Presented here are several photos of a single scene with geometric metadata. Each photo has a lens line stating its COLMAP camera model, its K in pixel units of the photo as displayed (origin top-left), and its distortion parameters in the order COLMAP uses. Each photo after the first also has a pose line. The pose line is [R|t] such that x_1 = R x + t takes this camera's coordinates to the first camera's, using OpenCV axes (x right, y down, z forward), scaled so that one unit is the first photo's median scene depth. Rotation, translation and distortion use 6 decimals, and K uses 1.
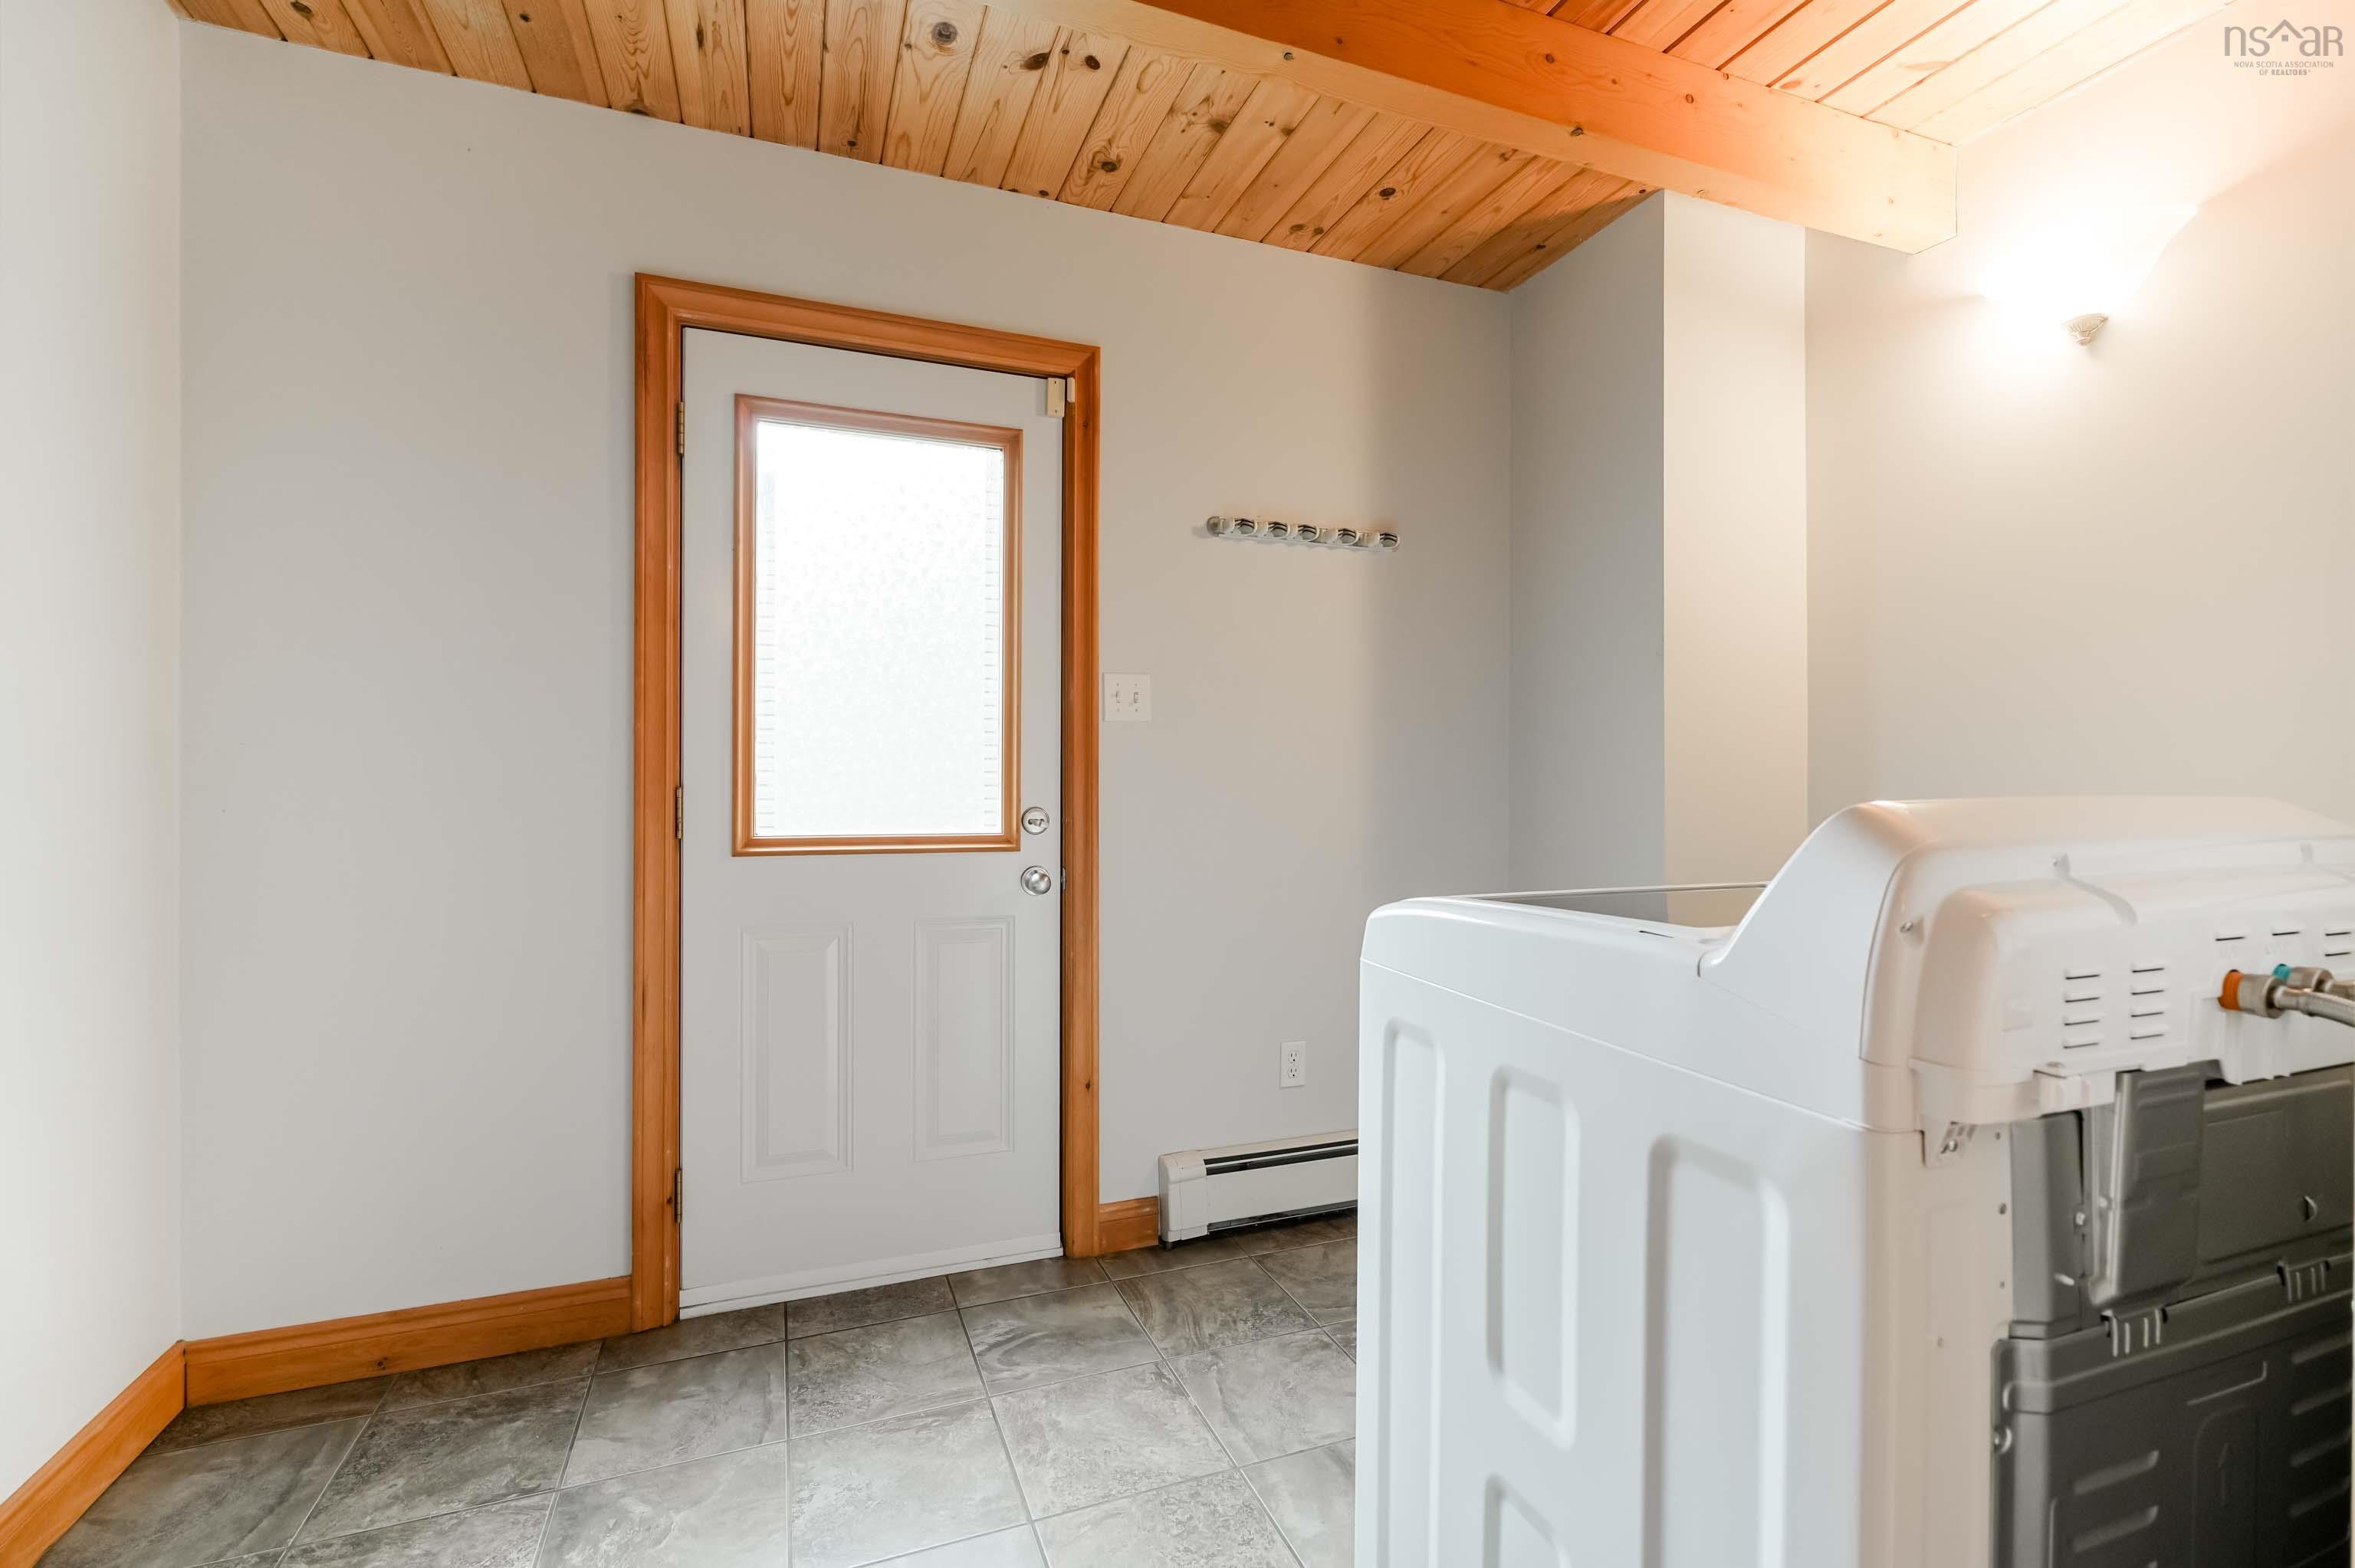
lens RADIAL K [[1046.6, 0, 1187.7], [0, 1046.6, 782.9], [0, 0, 1]] dist [-0.000829, -0.000161]
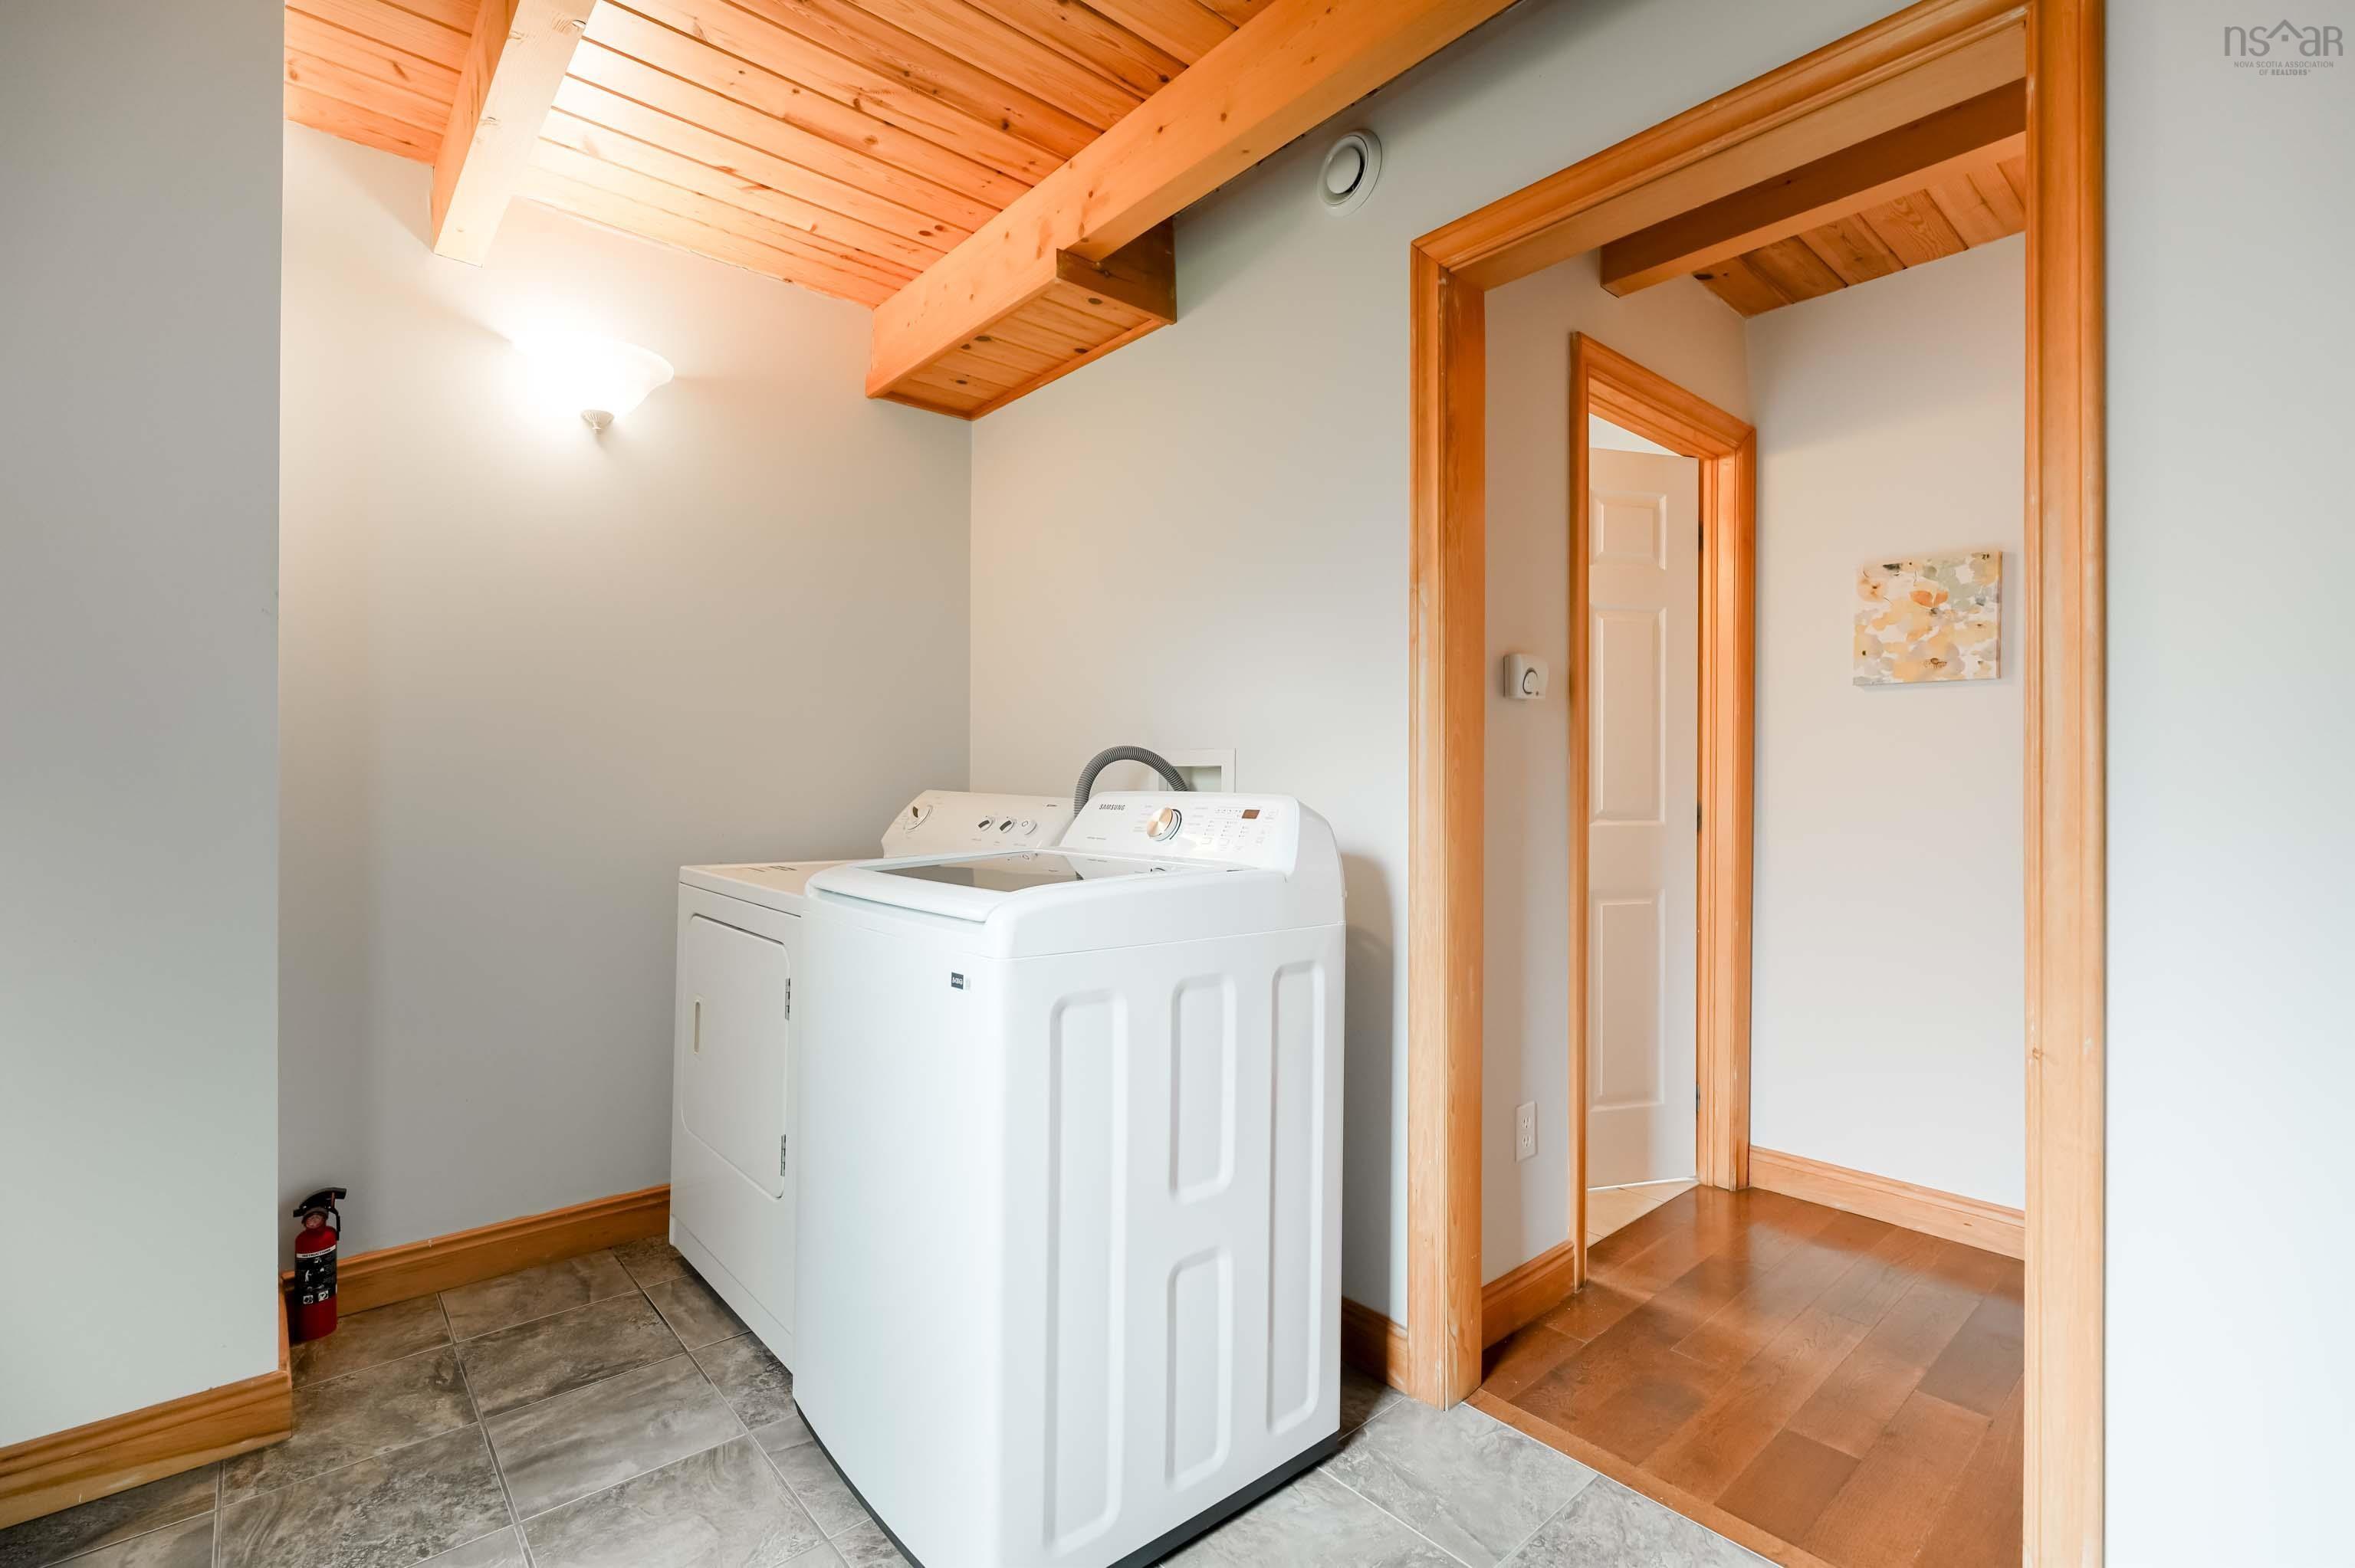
lens RADIAL K [[1046.6, 0, 1187.7], [0, 1046.6, 782.9], [0, 0, 1]] dist [-0.000829, -0.000161]
pose [[-0.345668, -0.003148, 0.938352, -0.962837], [-0.002616, 0.999994, 0.002392, -0.010827], [-0.938353, -0.001628, -0.345674, 1.326766]]
